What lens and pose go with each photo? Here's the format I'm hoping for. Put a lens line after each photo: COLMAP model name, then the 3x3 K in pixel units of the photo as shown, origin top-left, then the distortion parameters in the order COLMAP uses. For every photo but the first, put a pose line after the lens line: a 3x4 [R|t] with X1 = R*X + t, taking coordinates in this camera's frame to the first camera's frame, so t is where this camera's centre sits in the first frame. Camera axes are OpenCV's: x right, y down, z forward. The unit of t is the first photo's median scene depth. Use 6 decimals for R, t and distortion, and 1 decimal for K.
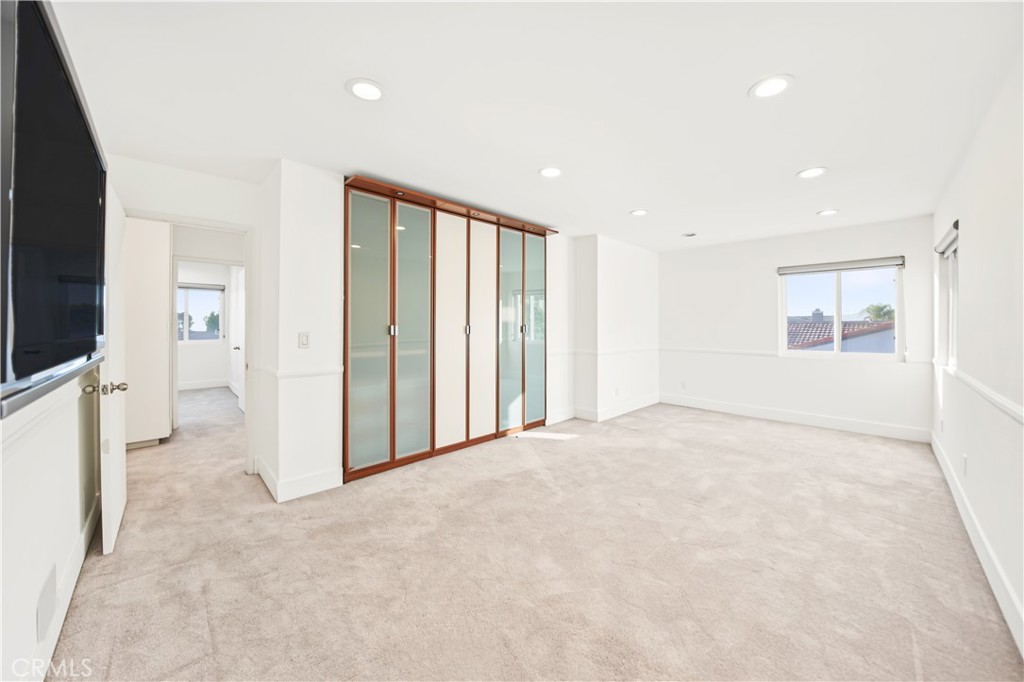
lens RADIAL K [[356.0, 0, 503.4], [0, 356.0, 326.0], [0, 0, 1]] dist [-0.022843, 0.001178]
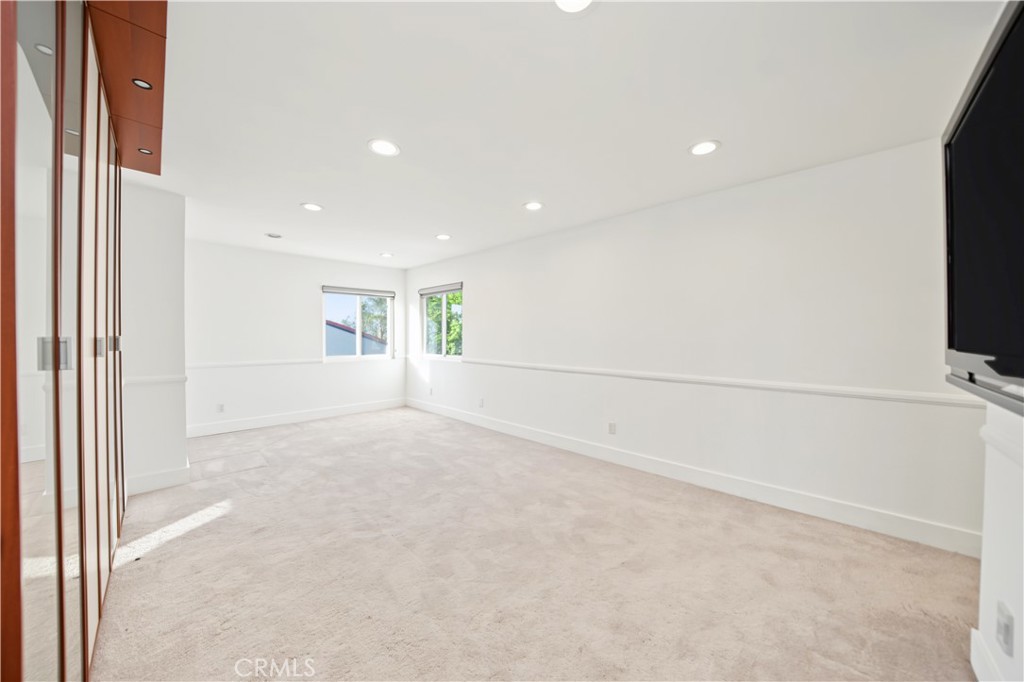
lens RADIAL K [[356.0, 0, 508.5], [0, 356.0, 338.8], [0, 0, 1]] dist [-0.022843, 0.001178]
pose [[-0.030273, -0.007141, 0.999516, -0.534936], [0.002485, 0.999971, 0.007220, 0.001602], [-0.999539, 0.002702, -0.030254, 0.576062]]
